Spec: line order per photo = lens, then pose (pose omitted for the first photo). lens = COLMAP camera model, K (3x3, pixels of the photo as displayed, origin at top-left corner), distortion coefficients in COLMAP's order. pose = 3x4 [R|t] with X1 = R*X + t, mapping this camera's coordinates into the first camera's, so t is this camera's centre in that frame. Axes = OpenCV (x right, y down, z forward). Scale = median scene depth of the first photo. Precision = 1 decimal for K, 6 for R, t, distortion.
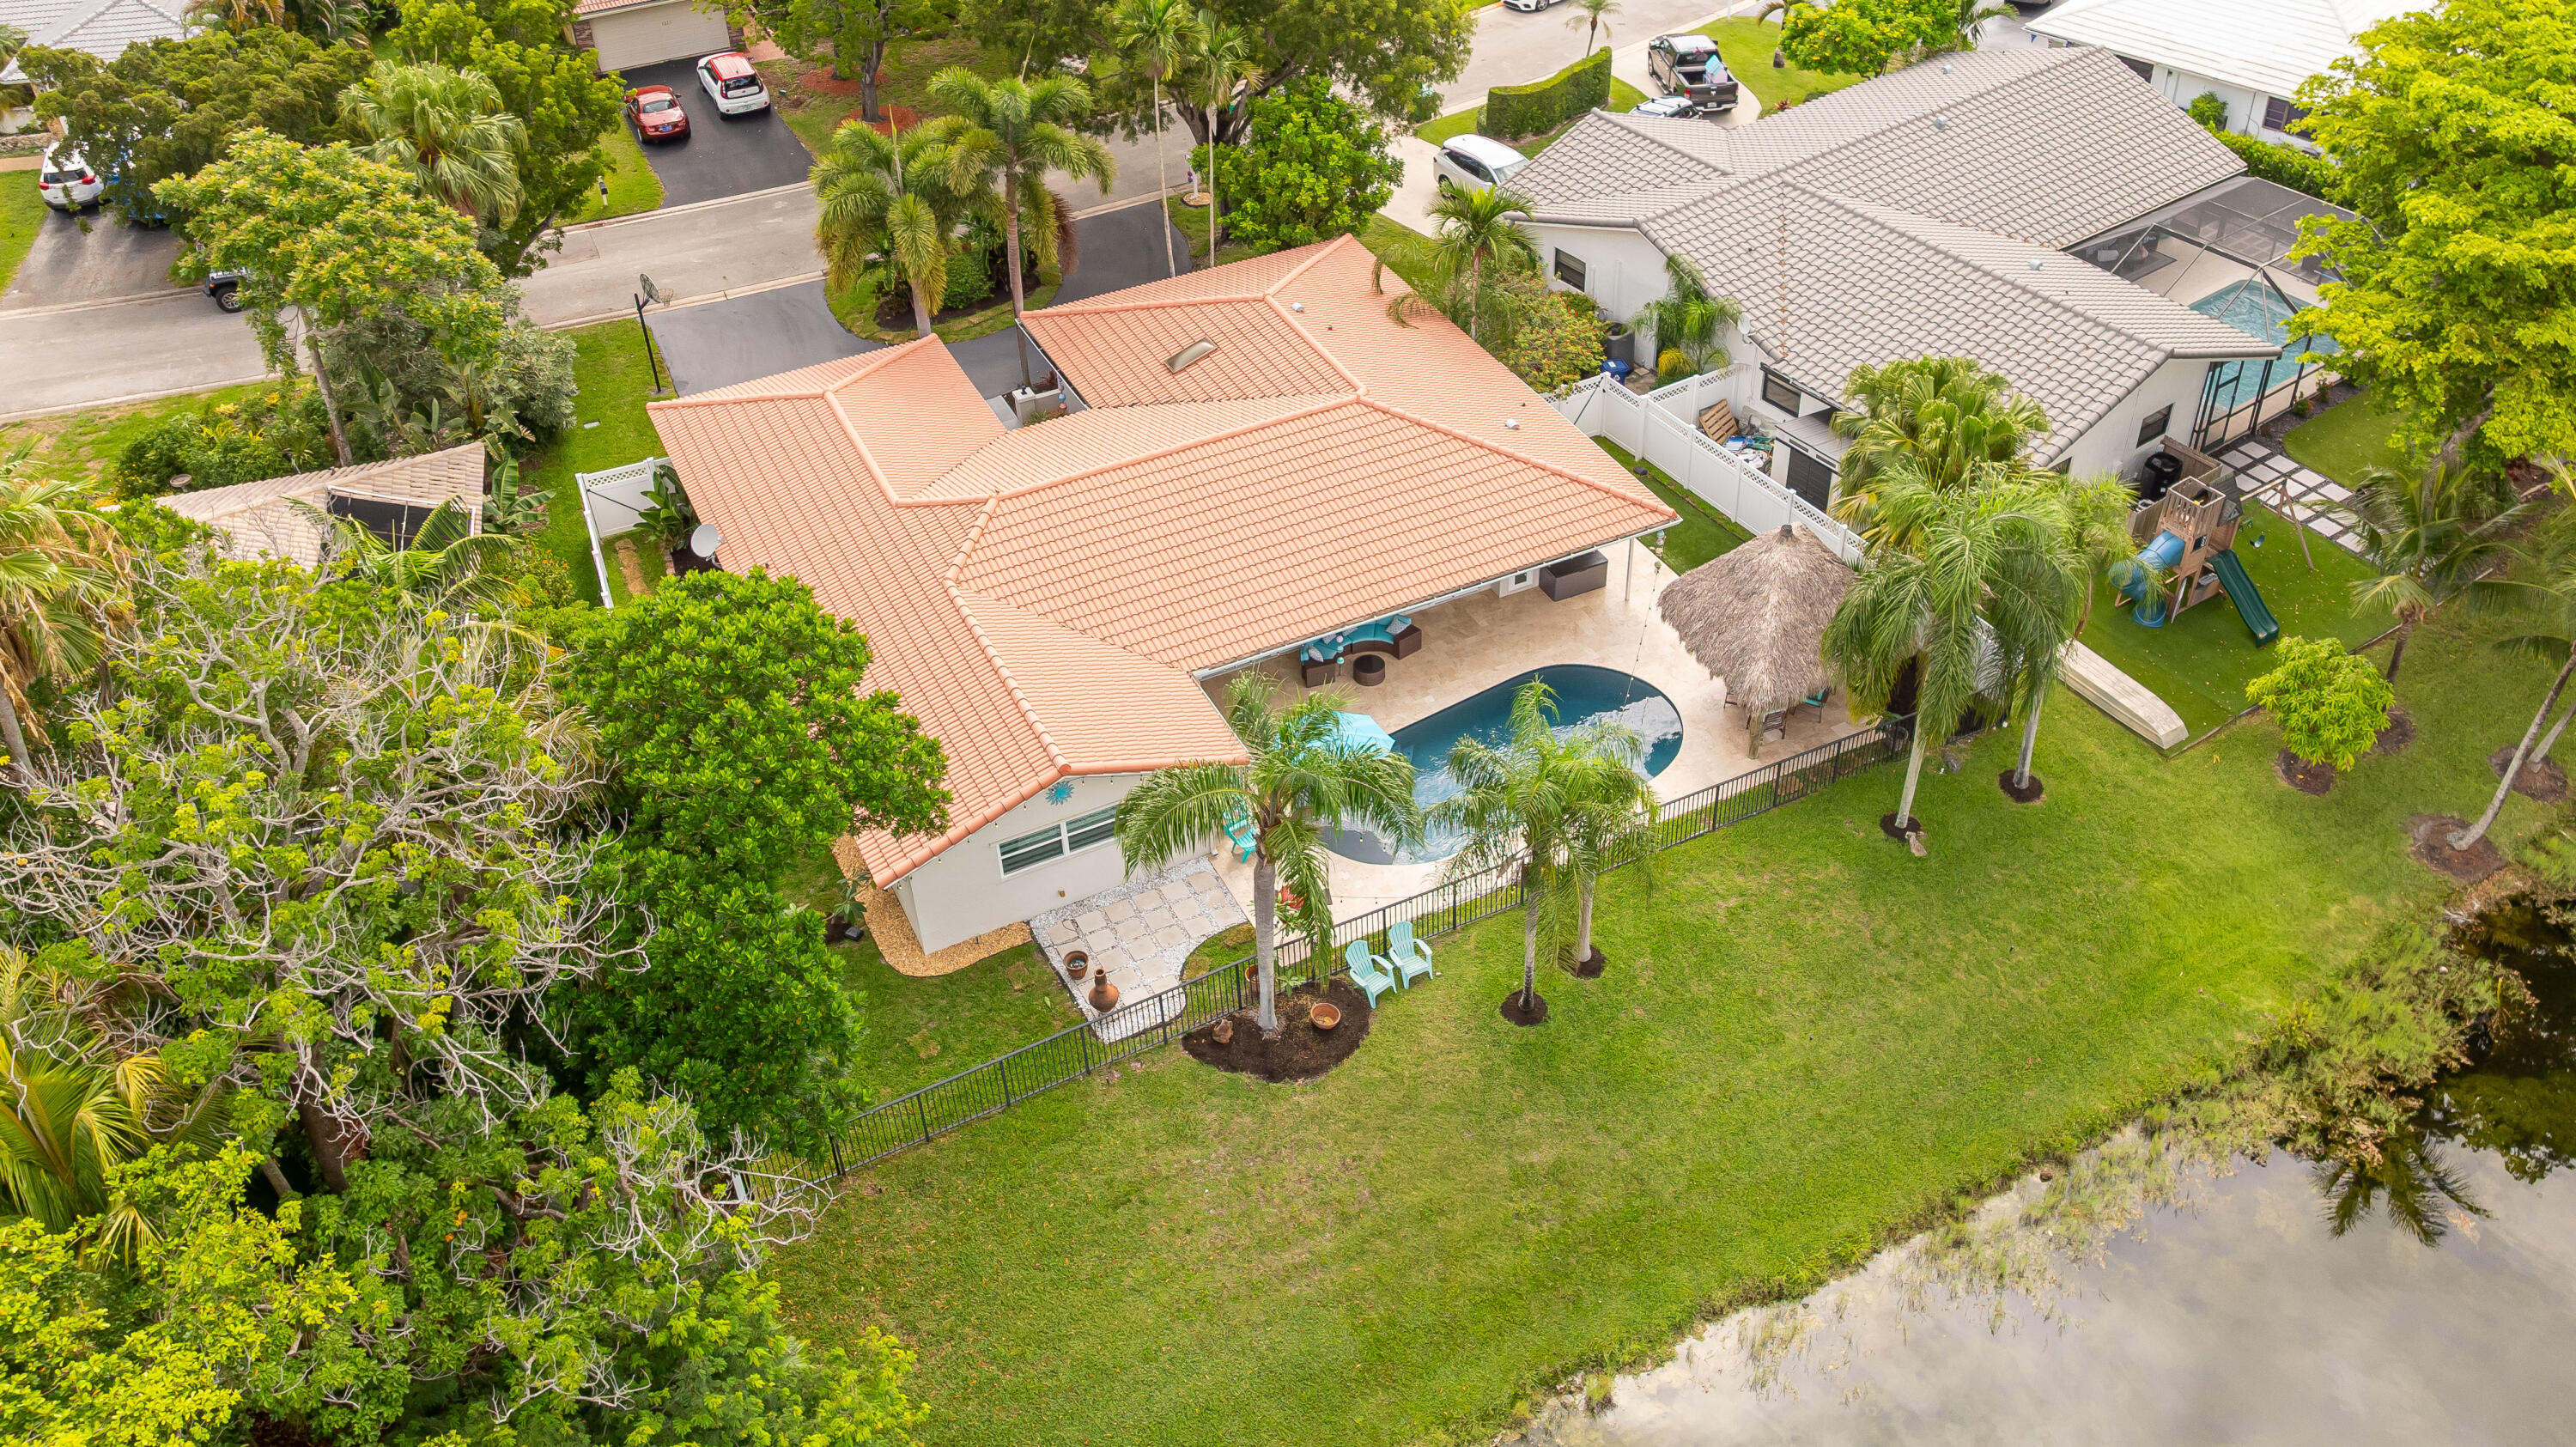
lens RADIAL K [[1795.0, 0, 1291.8], [0, 1795.0, 725.2], [0, 0, 1]] dist [-0.058406, 0.063416]
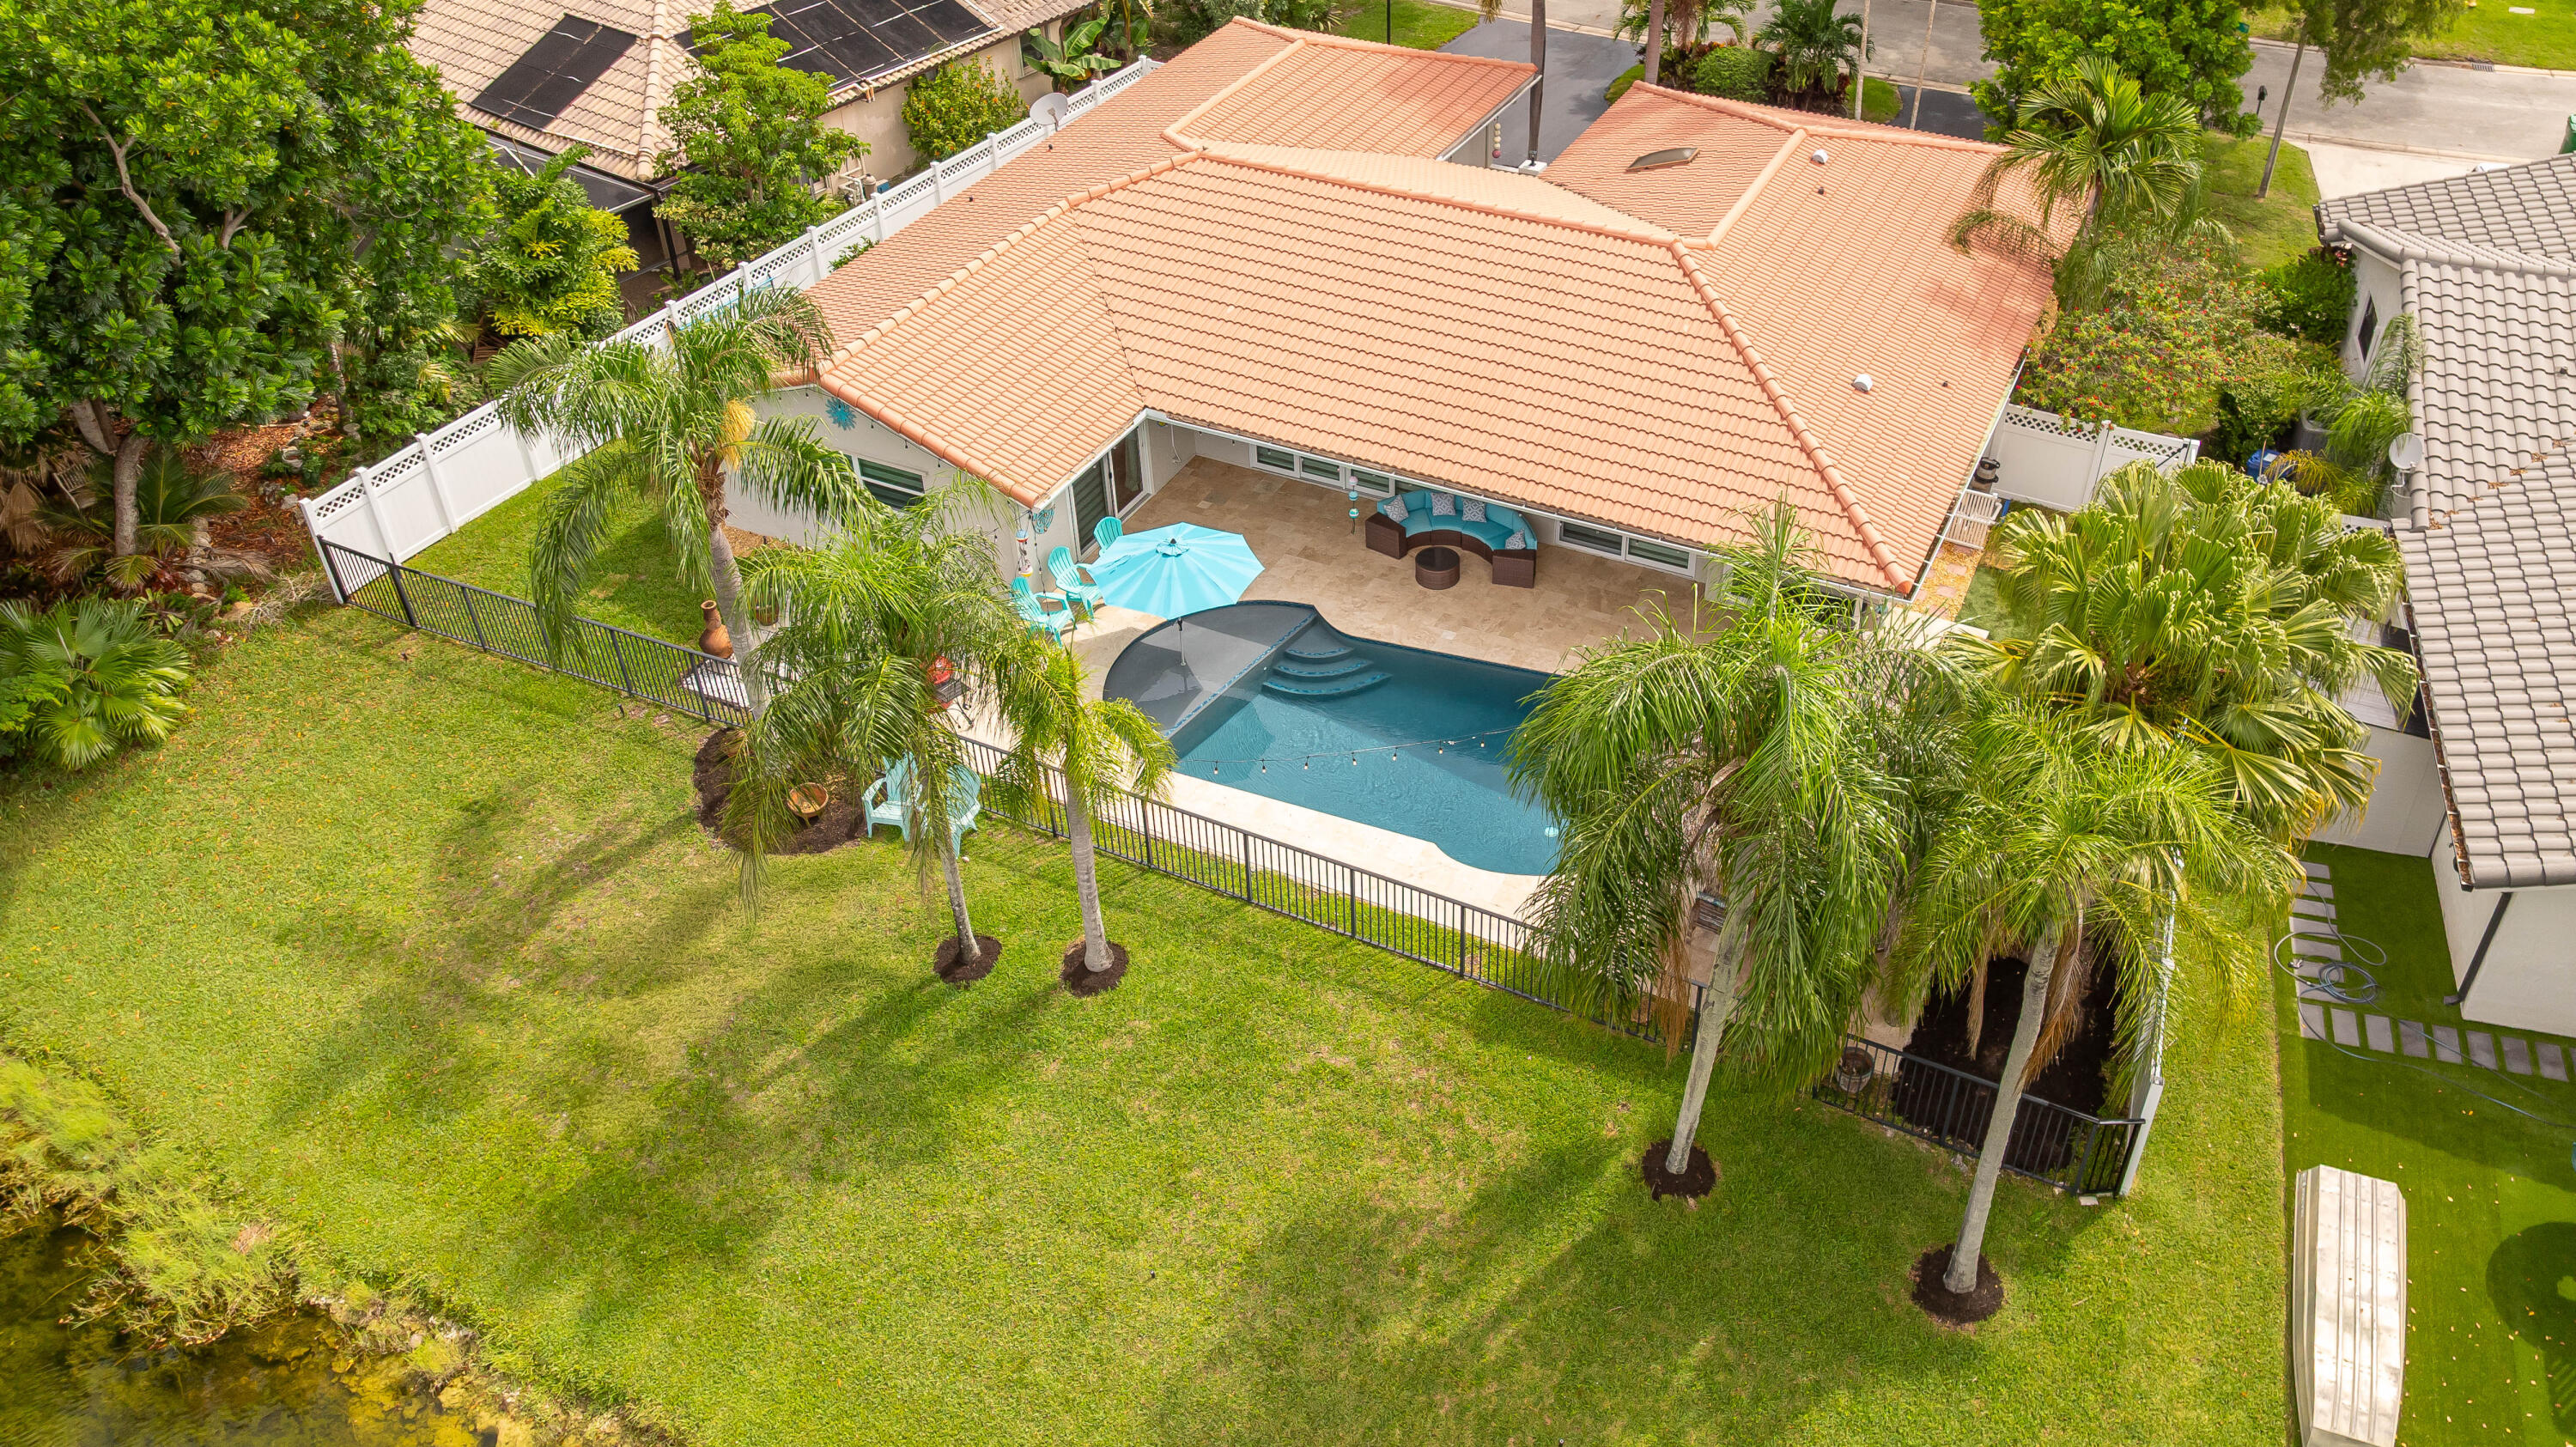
lens RADIAL K [[1795.0, 0, 1291.8], [0, 1795.0, 725.2], [0, 0, 1]] dist [-0.058406, 0.063416]
pose [[0.612865, 0.518651, -0.596152, 0.403099], [-0.516038, 0.834047, 0.195116, -0.078392], [0.598416, 0.188058, 0.778802, 0.379005]]
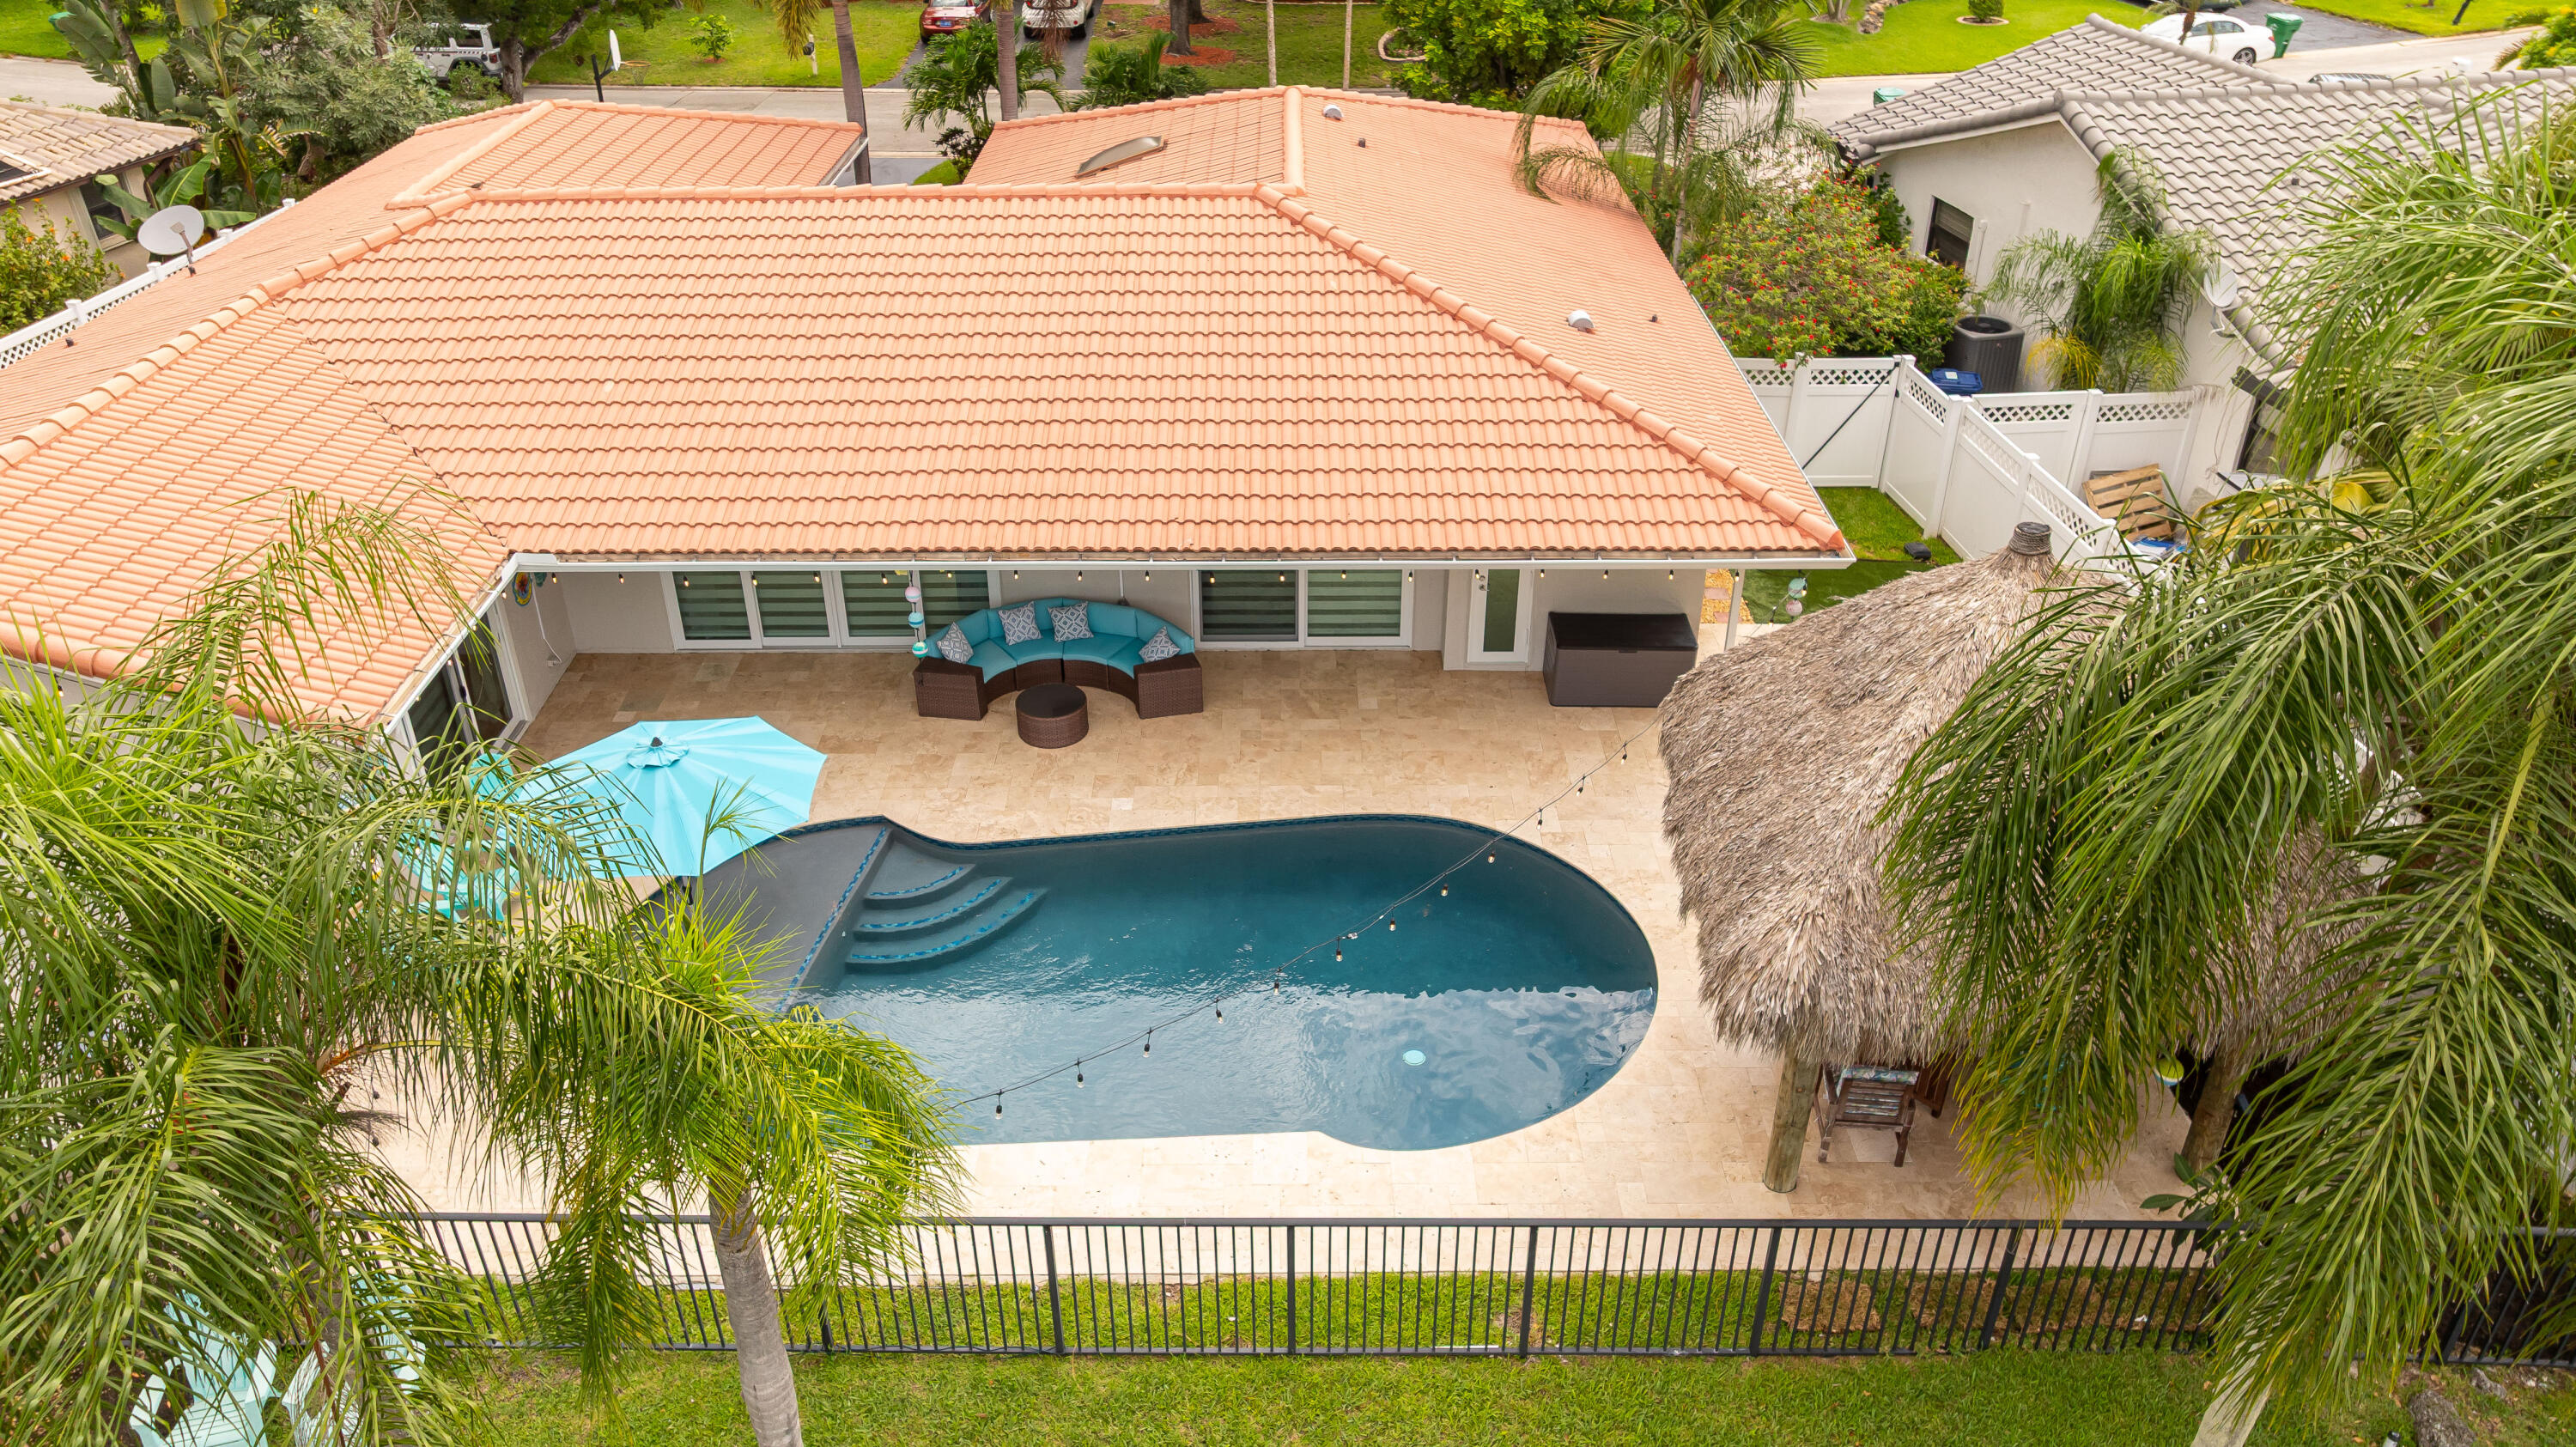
lens RADIAL K [[1826.7, 0, 1281.1], [0, 1826.7, 744.8], [0, 0, 1]] dist [-0.104418, 0.108246]
pose [[0.906487, 0.258948, -0.333508, 0.216216], [-0.304315, 0.948225, -0.090900, -0.001963], [0.292702, 0.183891, 0.938355, 0.524541]]
